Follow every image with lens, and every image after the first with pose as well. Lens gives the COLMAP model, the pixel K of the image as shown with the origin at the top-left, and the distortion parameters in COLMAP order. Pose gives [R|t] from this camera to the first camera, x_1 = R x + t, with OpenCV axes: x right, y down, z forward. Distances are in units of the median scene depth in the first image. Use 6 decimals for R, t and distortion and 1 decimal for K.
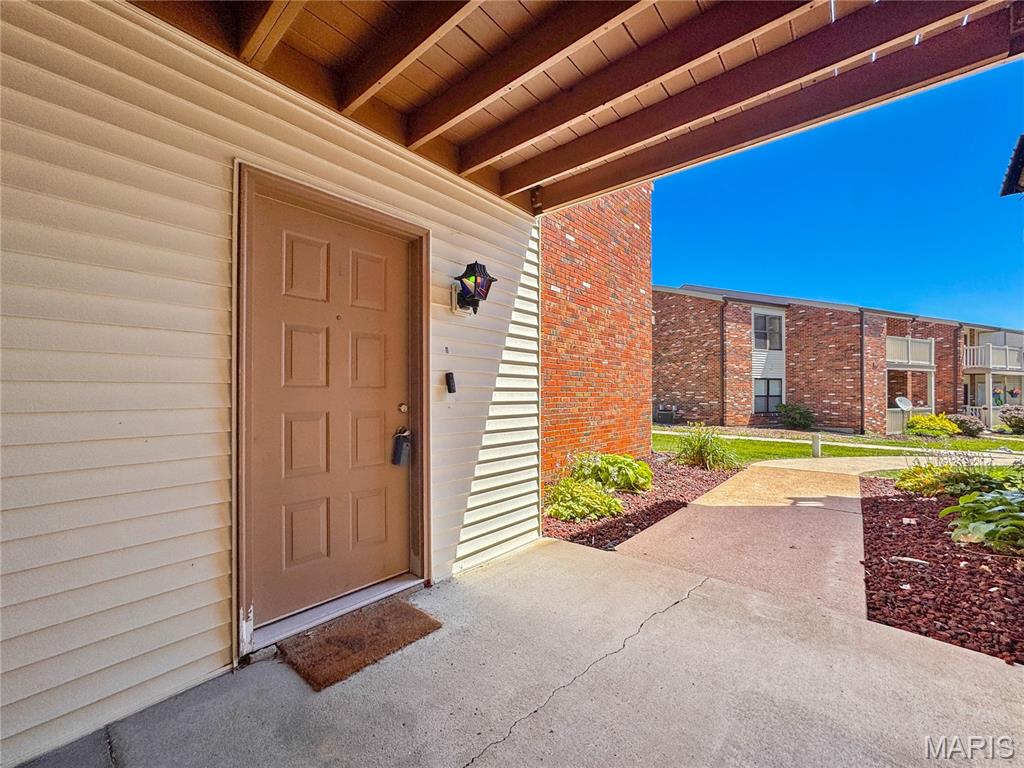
lens RADIAL K [[419.6, 0, 515.9], [0, 419.6, 386.0], [0, 0, 1]] dist [-0.015695, 0.001578]
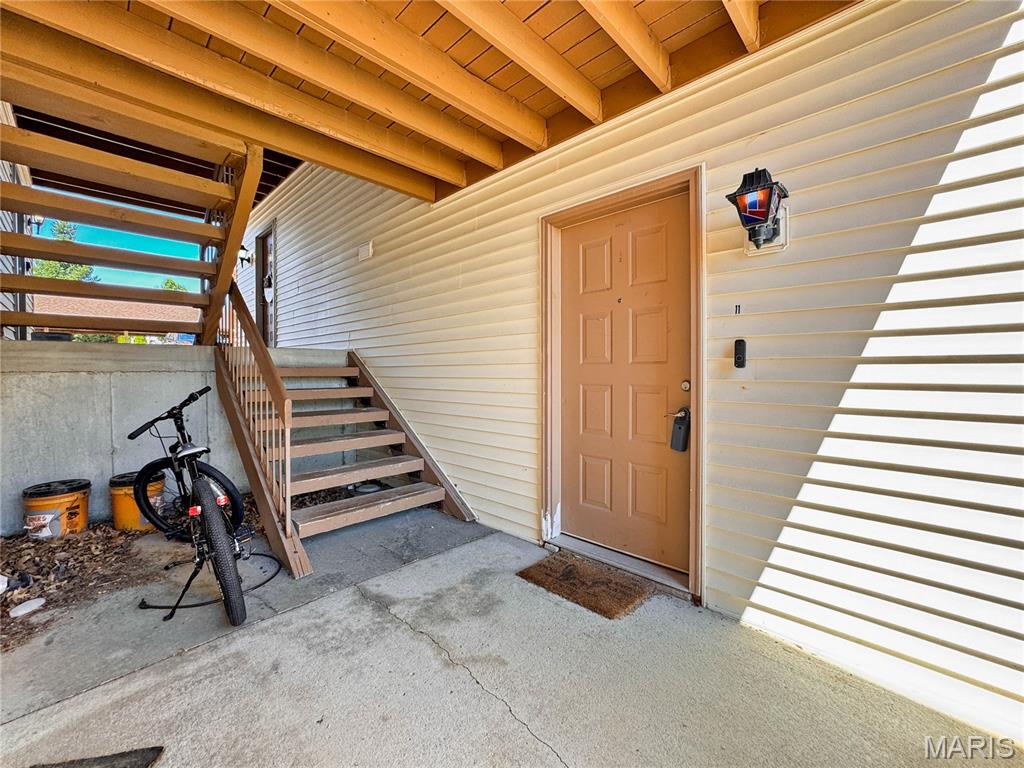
lens RADIAL K [[419.6, 0, 517.7], [0, 419.6, 377.3], [0, 0, 1]] dist [-0.015695, 0.001578]
pose [[-0.054074, 0.007556, -0.998508, 0.381154], [0.008835, 0.999936, 0.007088, 0.016086], [0.998498, -0.008439, -0.054137, 0.428033]]
